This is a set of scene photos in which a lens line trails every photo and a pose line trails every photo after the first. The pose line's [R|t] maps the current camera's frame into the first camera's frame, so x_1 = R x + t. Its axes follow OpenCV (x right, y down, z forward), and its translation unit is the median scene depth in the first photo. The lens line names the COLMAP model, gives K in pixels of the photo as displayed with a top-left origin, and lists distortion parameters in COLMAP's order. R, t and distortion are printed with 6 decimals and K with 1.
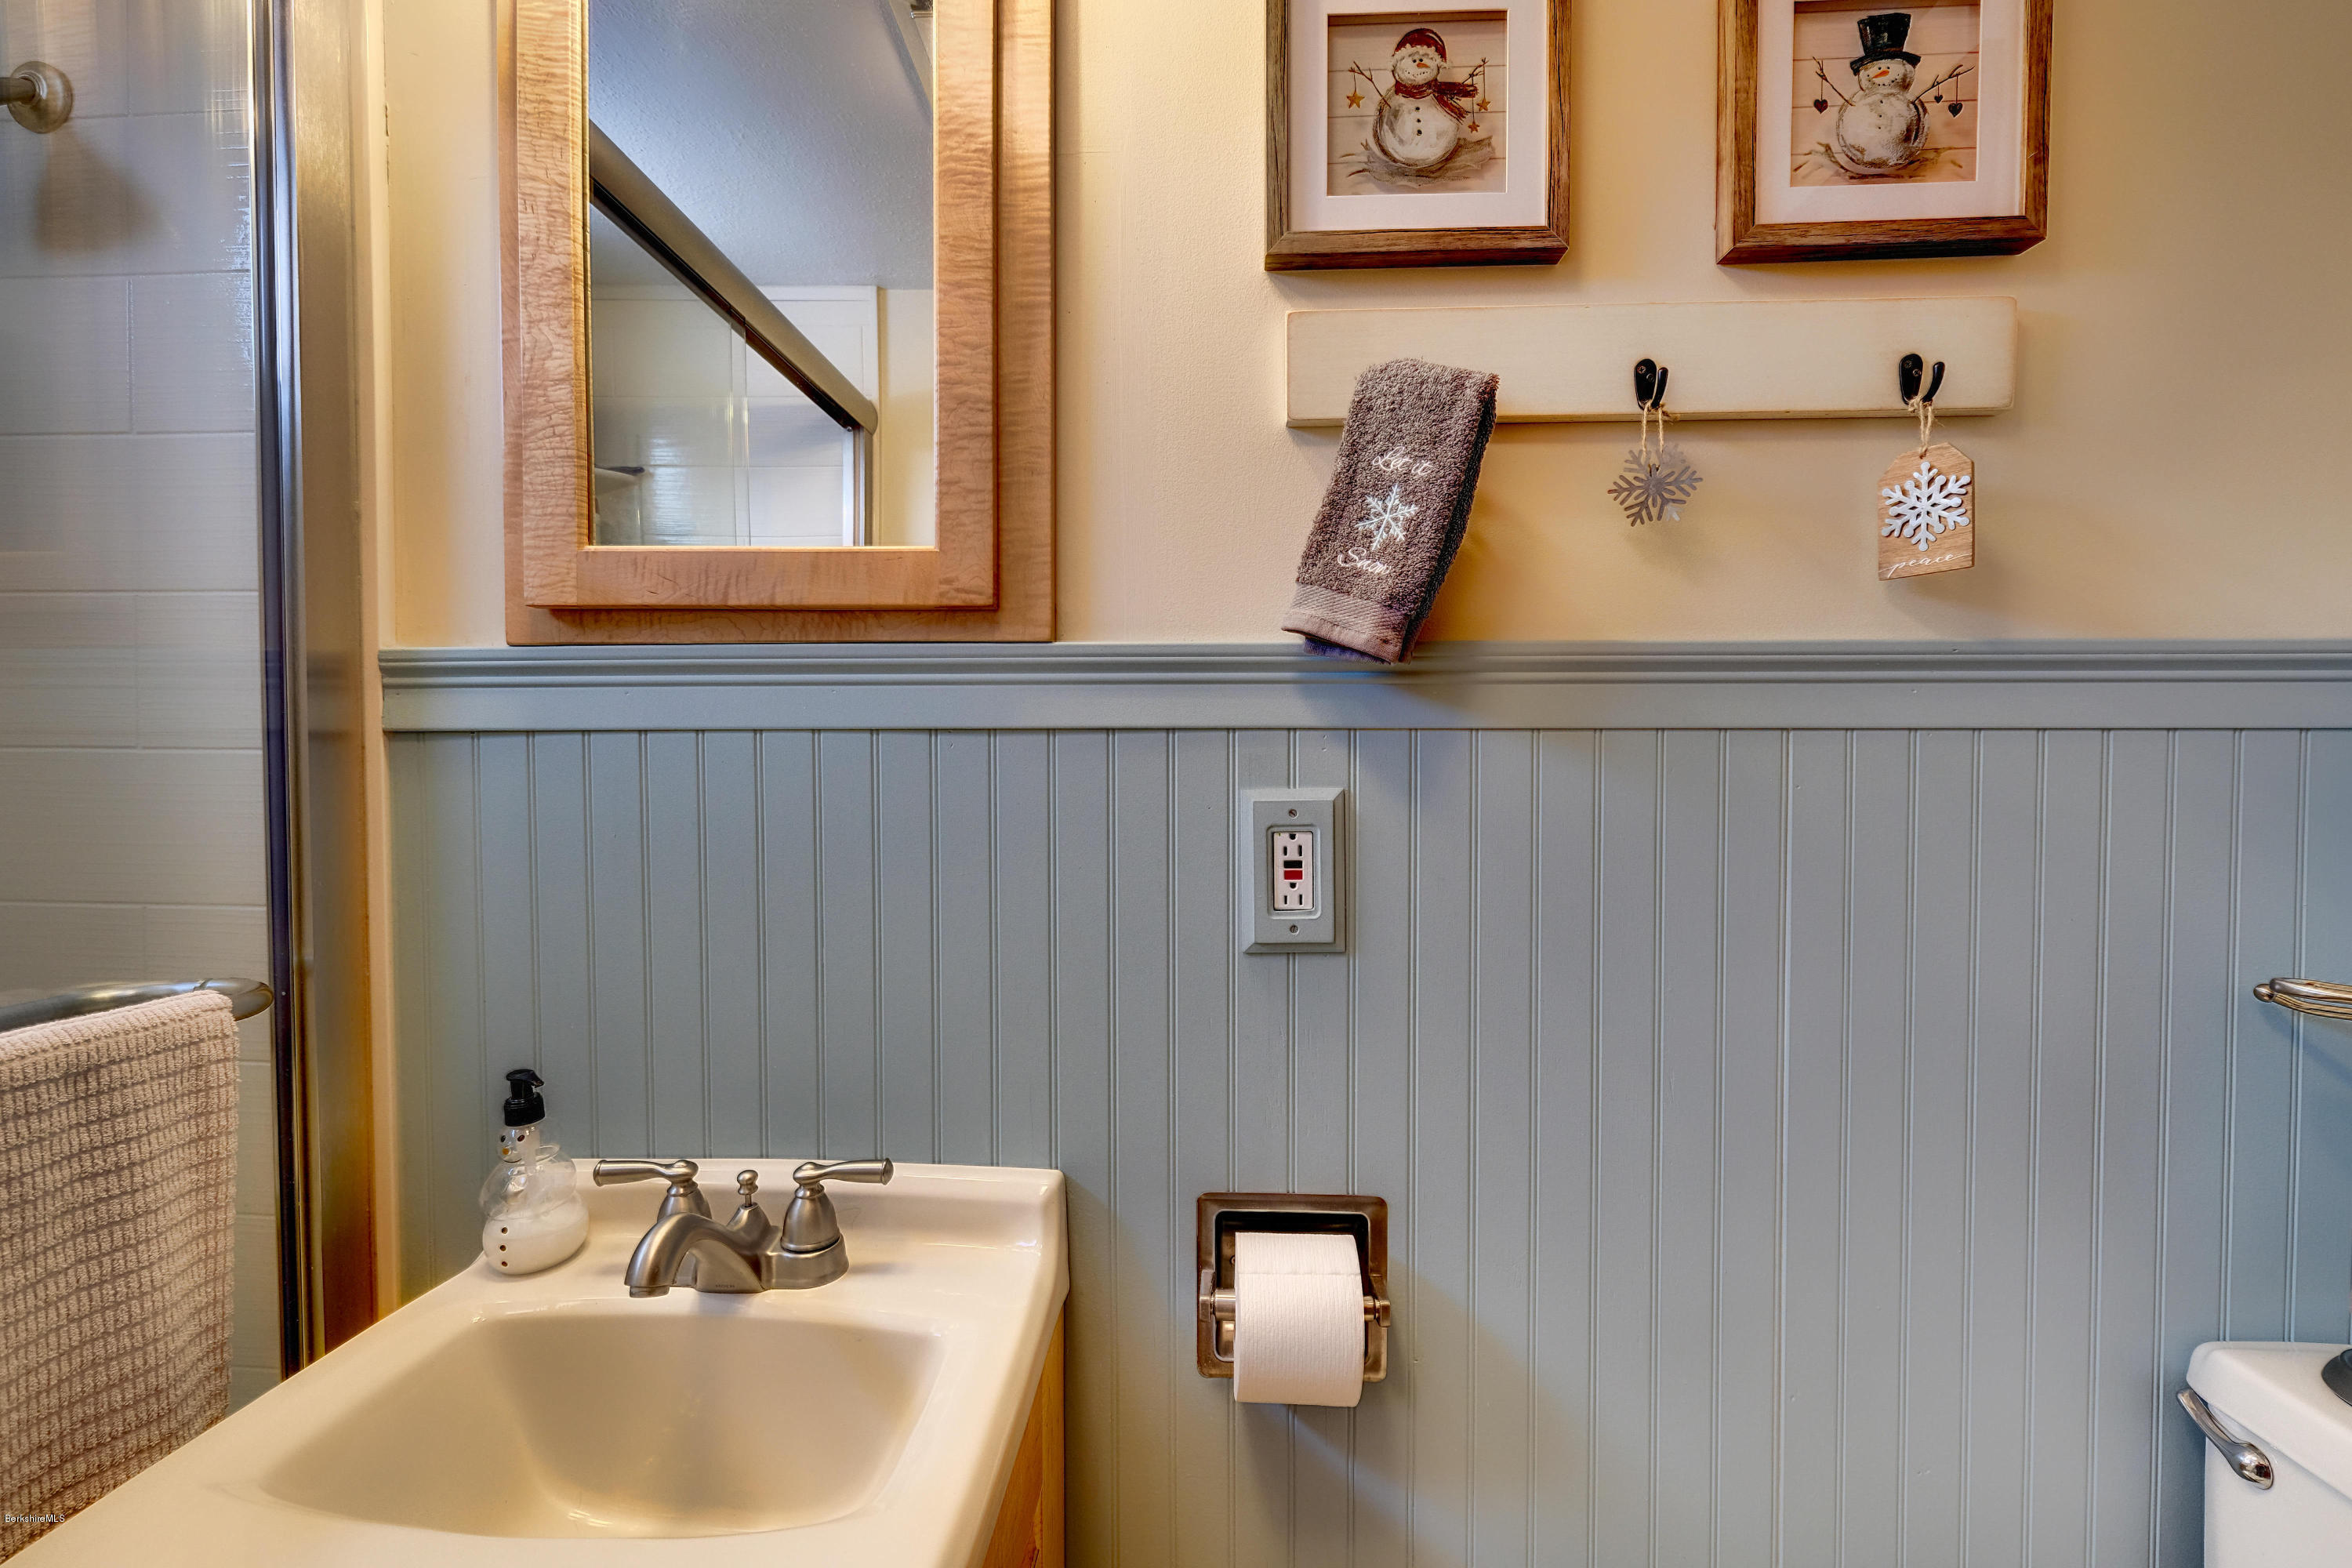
lens RADIAL K [[1015.6, 0, 1177.9], [0, 1015.6, 790.0], [0, 0, 1]] dist [-0.008079, 0.001047]
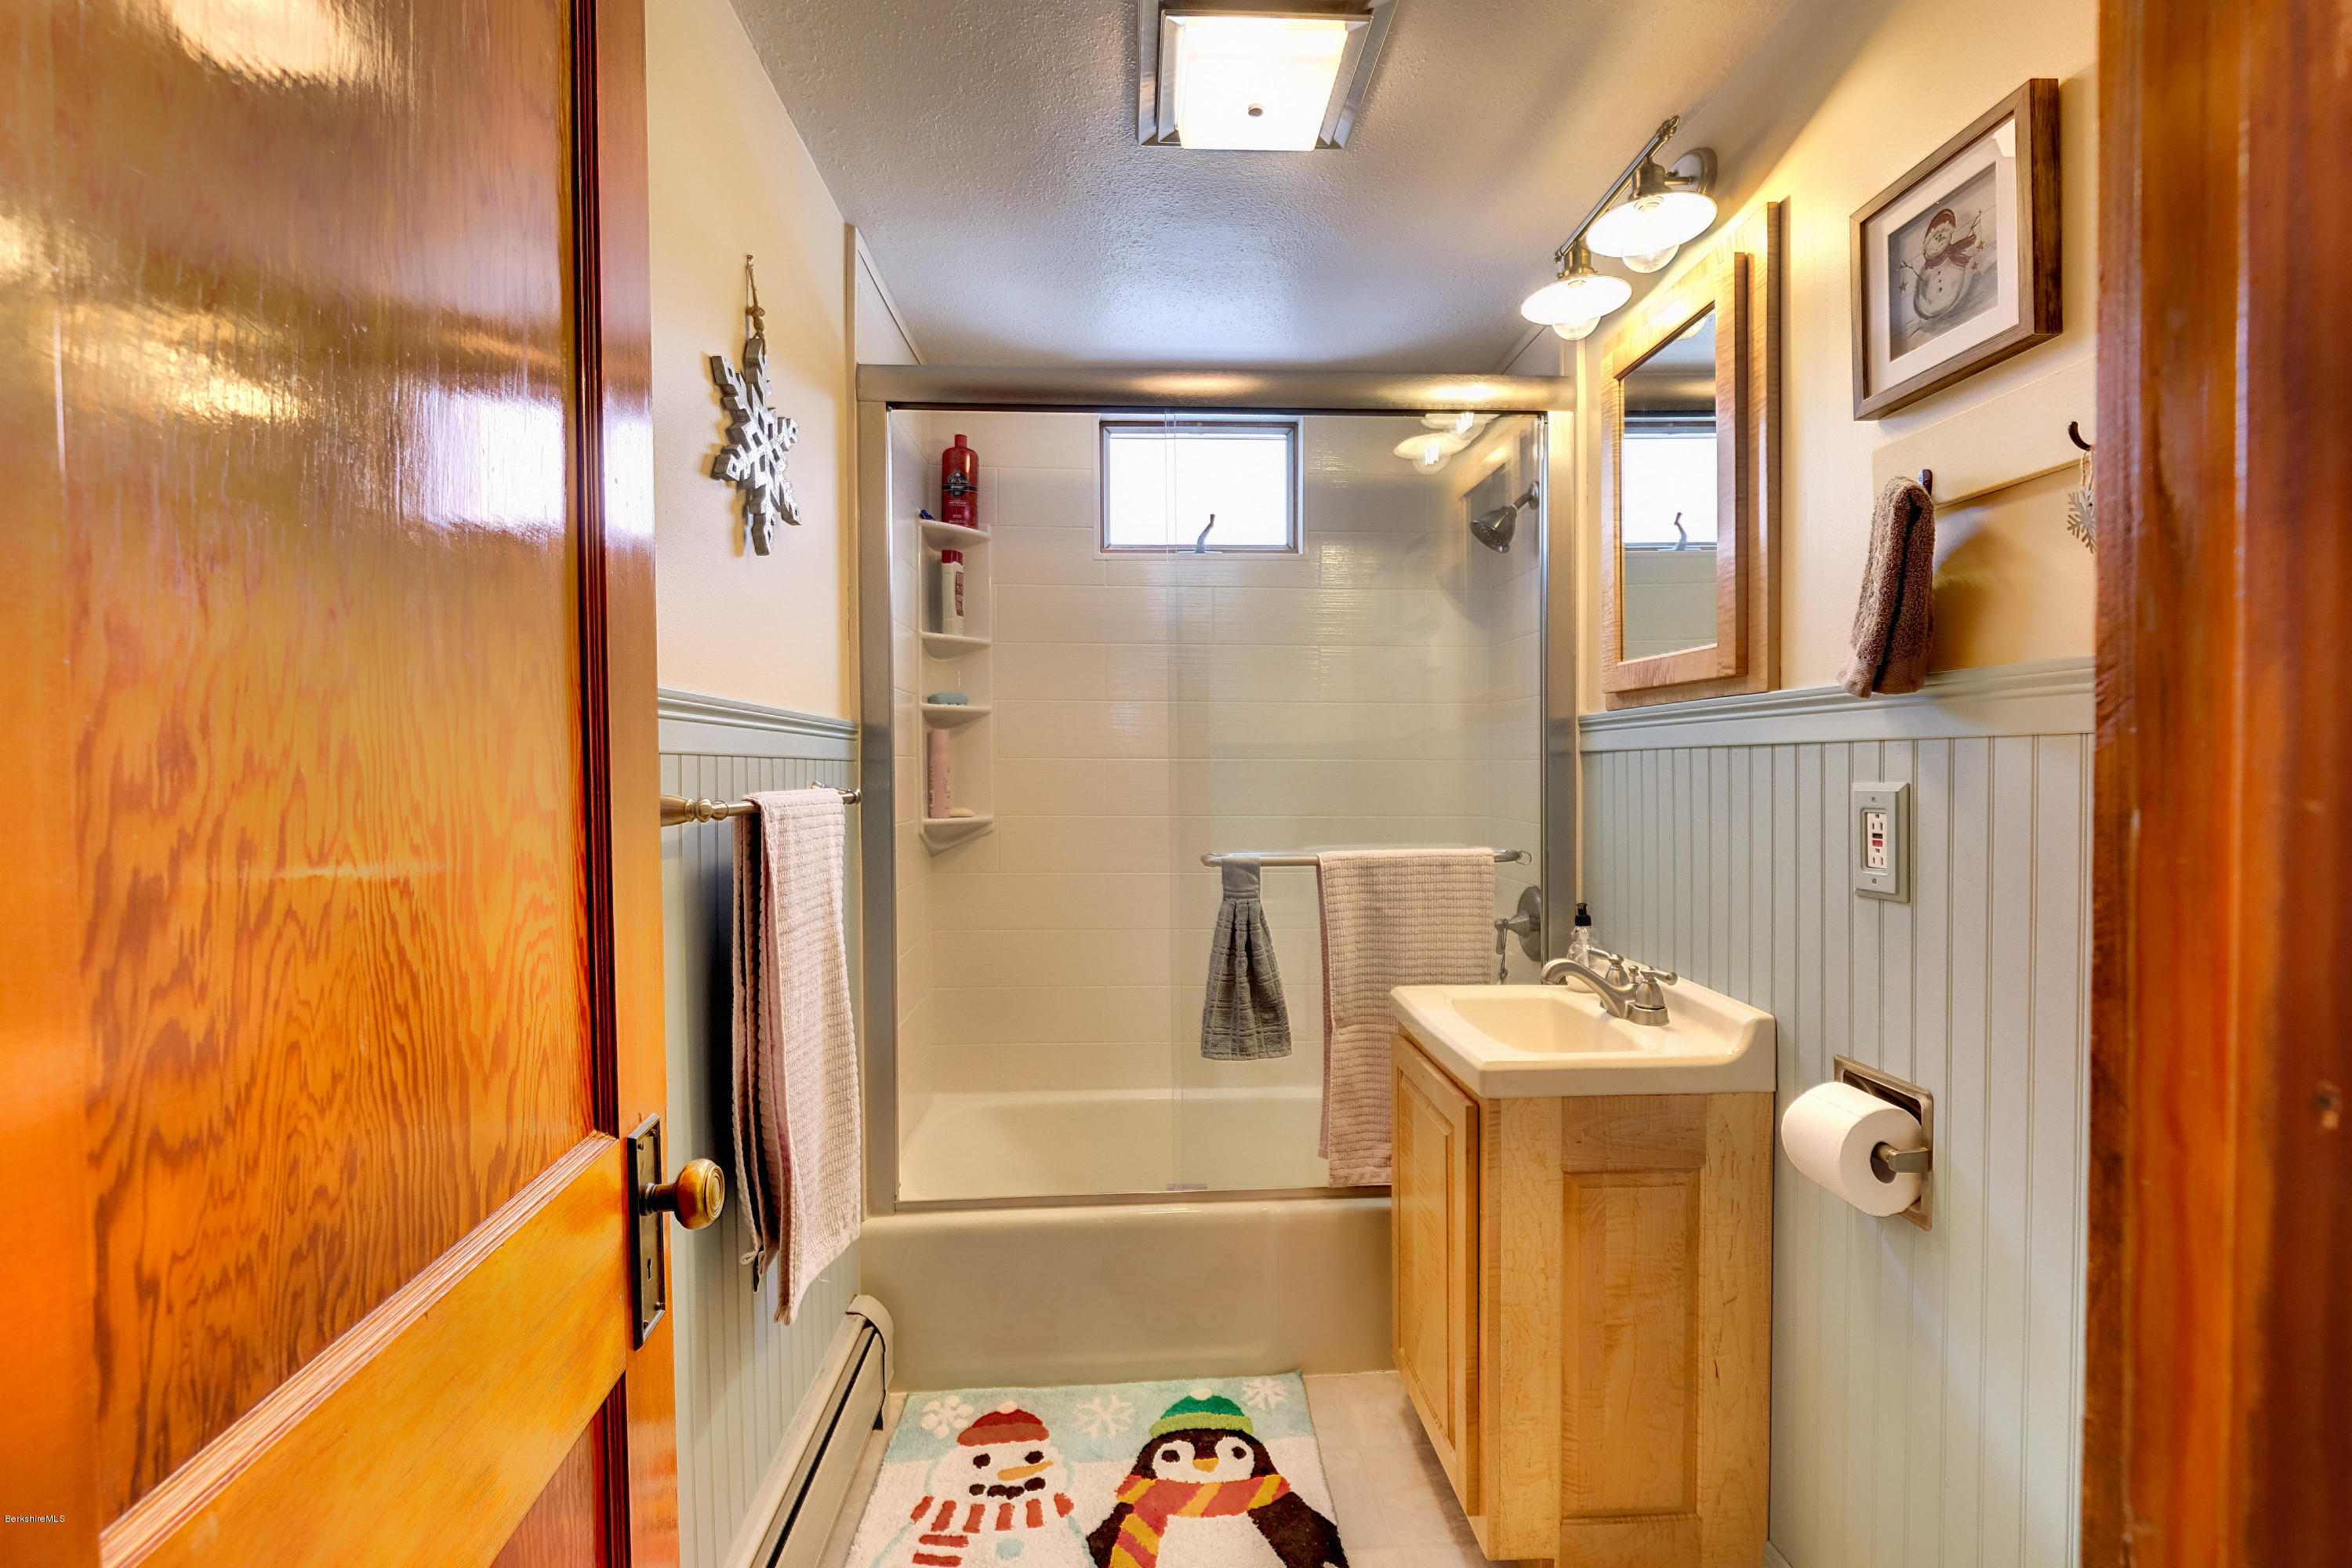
lens RADIAL K [[1015.6, 0, 1176.1], [0, 1015.6, 799.8], [0, 0, 1]] dist [-0.008079, 0.001047]
pose [[0.097504, 0.029944, -0.994785, 1.477439], [-0.013512, 0.999495, 0.028761, -0.004627], [0.995143, 0.010637, 0.097859, -0.121011]]
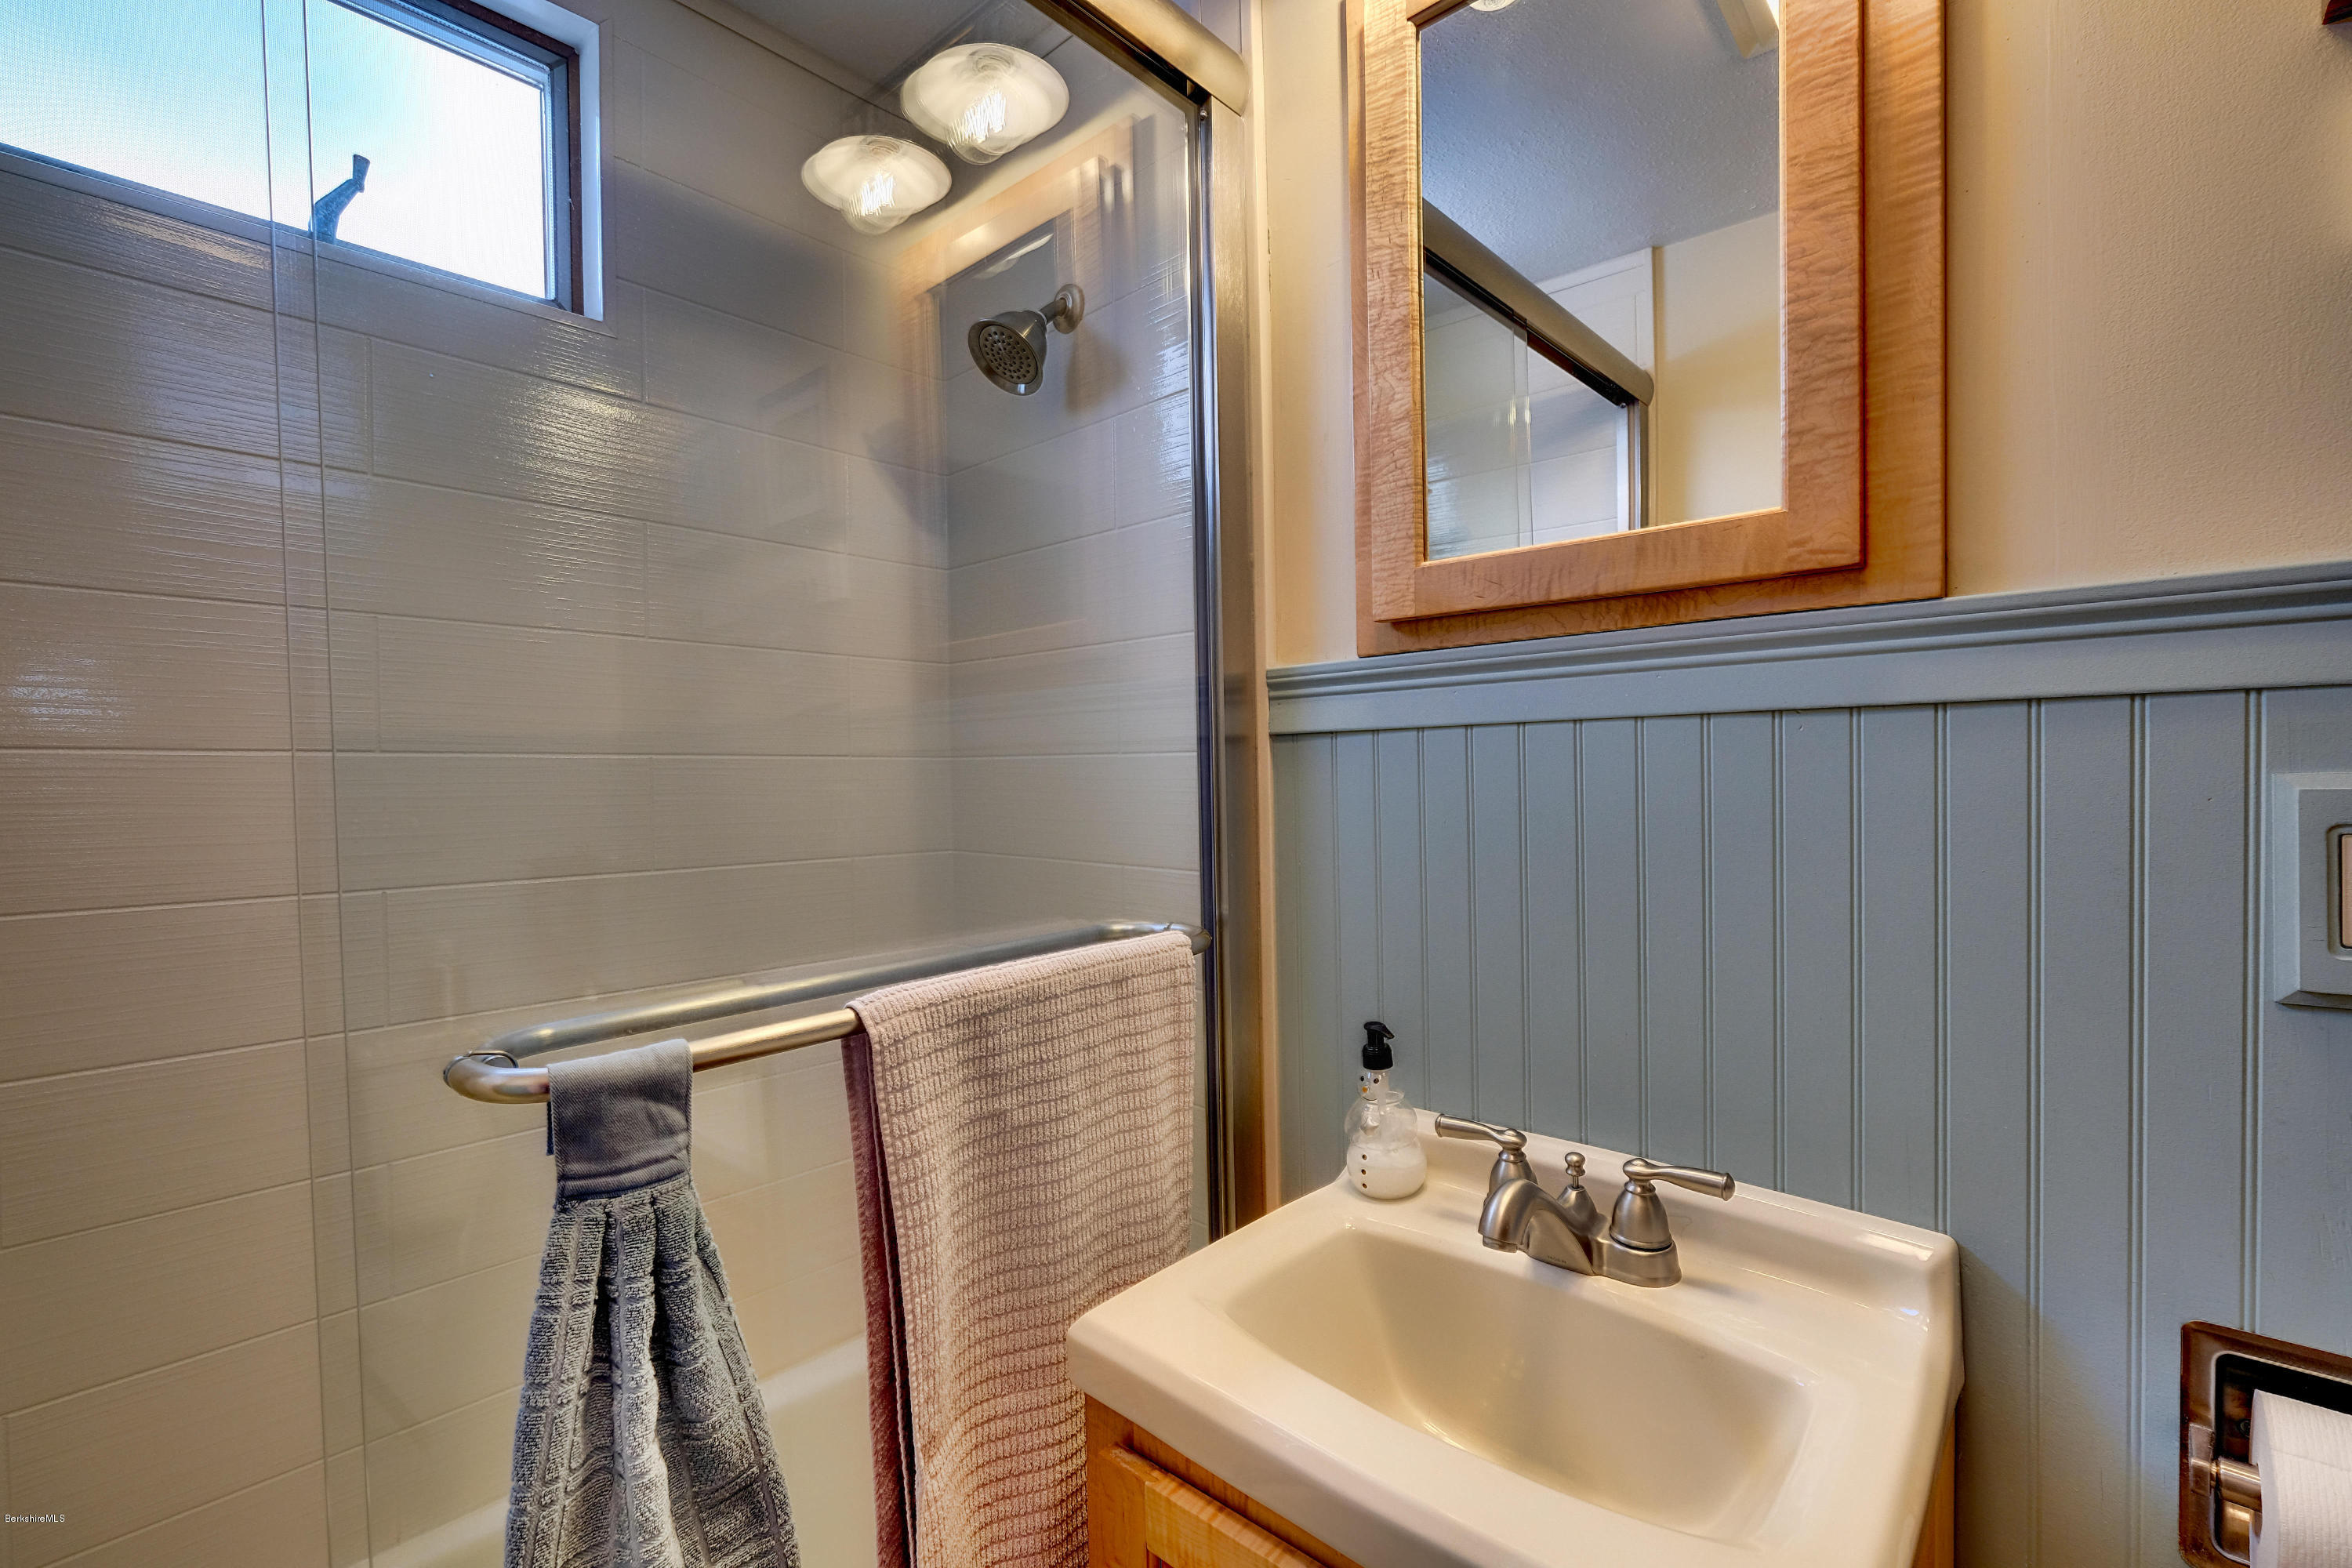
lens RADIAL K [[1015.6, 0, 1167.9], [0, 1015.6, 790.4], [0, 0, 1]] dist [-0.008079, 0.001047]
pose [[0.766406, -0.001334, -0.642356, -0.081607], [0.006758, 0.999959, 0.005986, 0.002222], [0.642321, -0.008928, 0.766383, -0.040521]]
